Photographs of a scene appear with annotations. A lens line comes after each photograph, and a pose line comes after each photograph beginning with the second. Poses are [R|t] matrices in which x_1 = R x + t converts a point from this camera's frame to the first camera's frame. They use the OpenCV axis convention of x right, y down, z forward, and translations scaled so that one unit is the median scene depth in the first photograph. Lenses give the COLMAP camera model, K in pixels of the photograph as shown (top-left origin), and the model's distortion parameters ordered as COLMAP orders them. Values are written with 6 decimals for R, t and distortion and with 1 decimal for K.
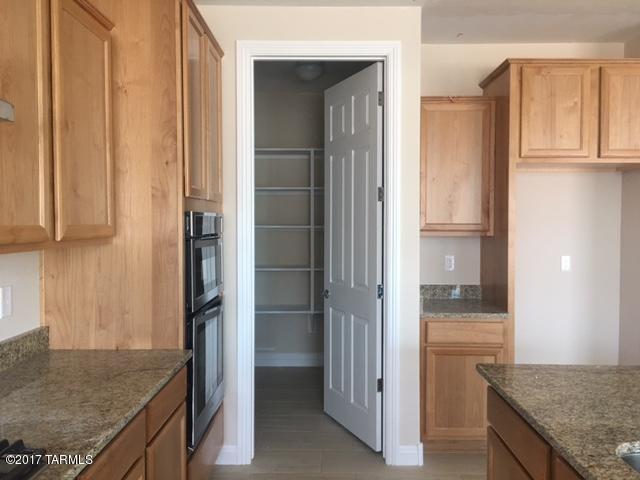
lens RADIAL K [[539.3, 0, 321.2], [0, 539.3, 239.6], [0, 0, 1]] dist [0.031076, -0.013854]
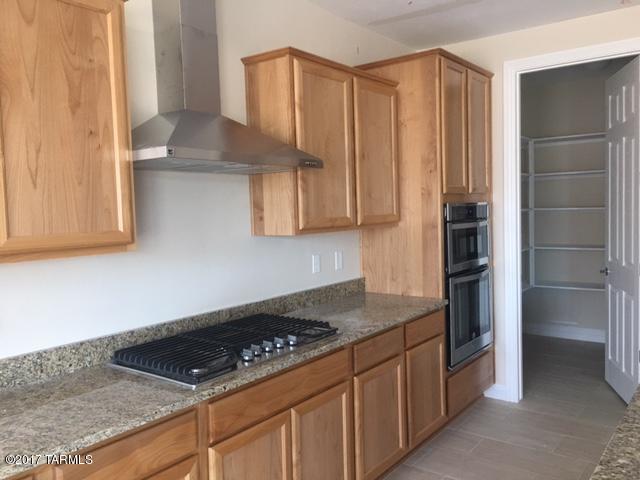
lens RADIAL K [[539.3, 0, 320.3], [0, 539.3, 239.5], [0, 0, 1]] dist [0.031076, -0.013854]
pose [[0.793732, 0.013389, -0.608120, 0.367980], [0.009446, 0.999366, 0.034333, -0.009282], [0.608194, -0.032995, 0.793103, -0.347764]]
